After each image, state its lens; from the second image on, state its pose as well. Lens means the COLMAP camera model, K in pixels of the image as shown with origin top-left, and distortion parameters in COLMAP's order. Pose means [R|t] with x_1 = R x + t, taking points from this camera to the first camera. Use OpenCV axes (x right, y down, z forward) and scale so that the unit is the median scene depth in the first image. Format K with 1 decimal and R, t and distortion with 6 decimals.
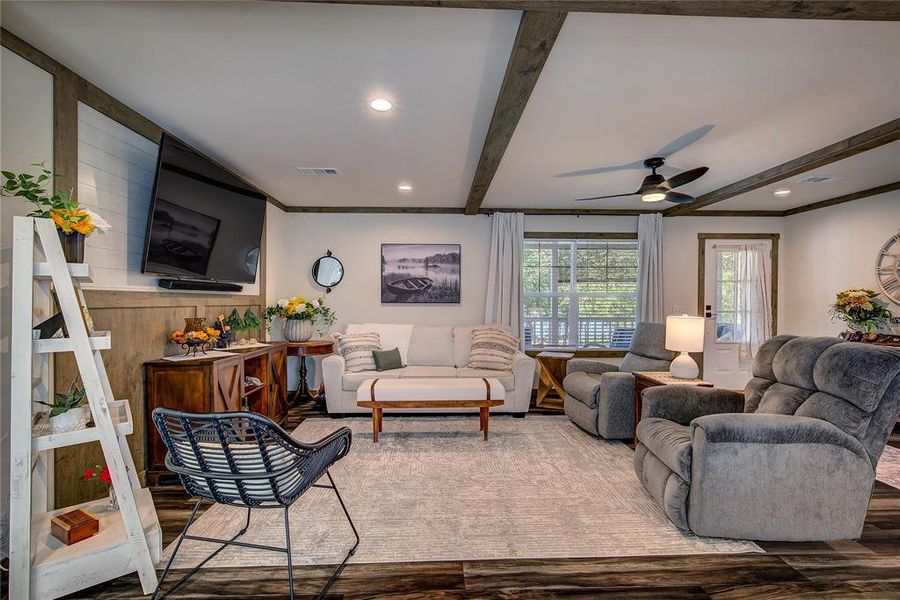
lens RADIAL K [[407.7, 0, 452.6], [0, 407.7, 304.6], [0, 0, 1]] dist [-0.000317, 0.000432]
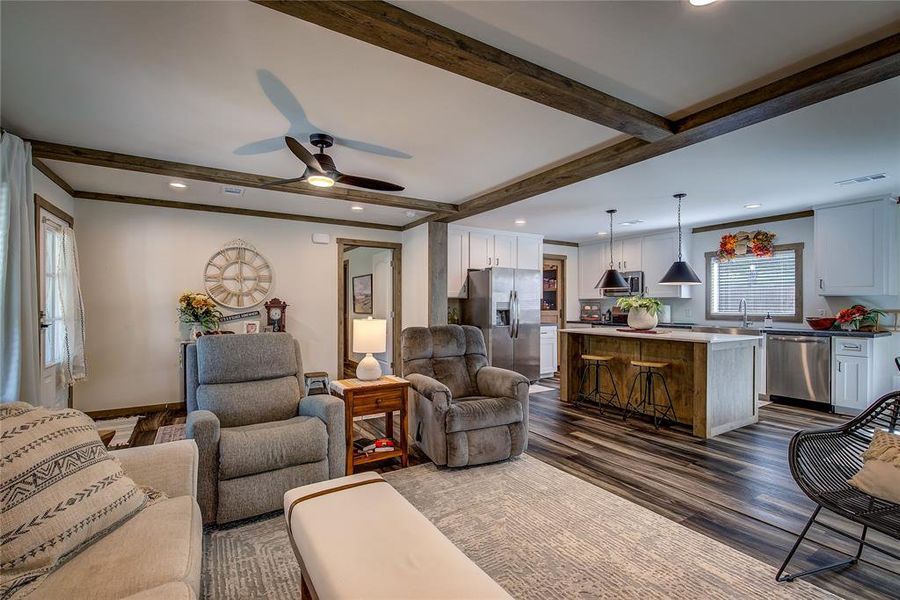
lens RADIAL K [[407.7, 0, 452.6], [0, 407.7, 304.6], [0, 0, 1]] dist [-0.000317, 0.000432]
pose [[-0.487241, -0.004477, 0.873256, -0.259439], [0.006804, 0.999937, 0.008923, -0.008667], [-0.873241, 0.010289, -0.487179, 0.803702]]
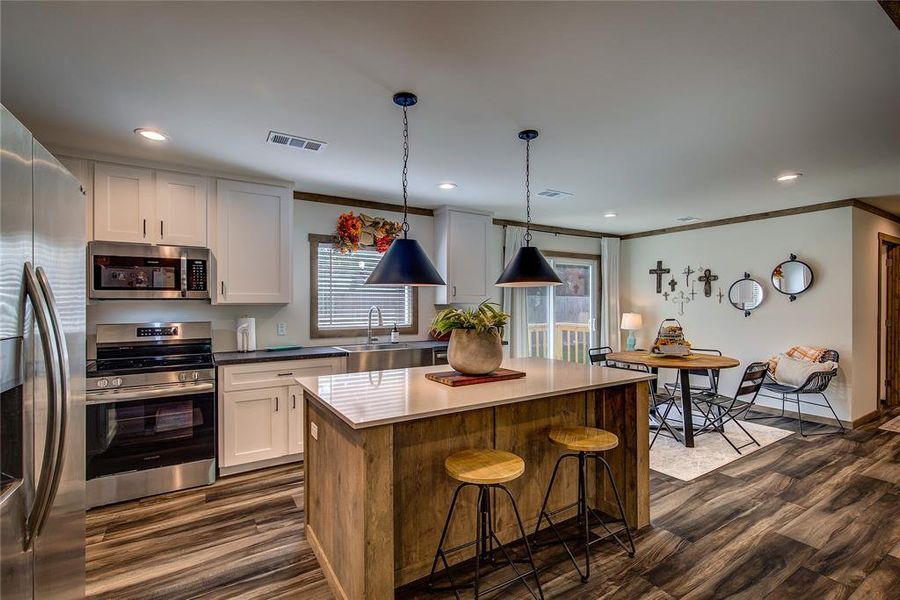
lens RADIAL K [[407.7, 0, 452.6], [0, 407.7, 304.6], [0, 0, 1]] dist [-0.000317, 0.000432]
pose [[-0.870120, -0.000445, -0.492840, 0.602366], [-0.005751, 0.999941, 0.009250, -0.021832], [0.492807, 0.010883, -0.870071, 0.352577]]
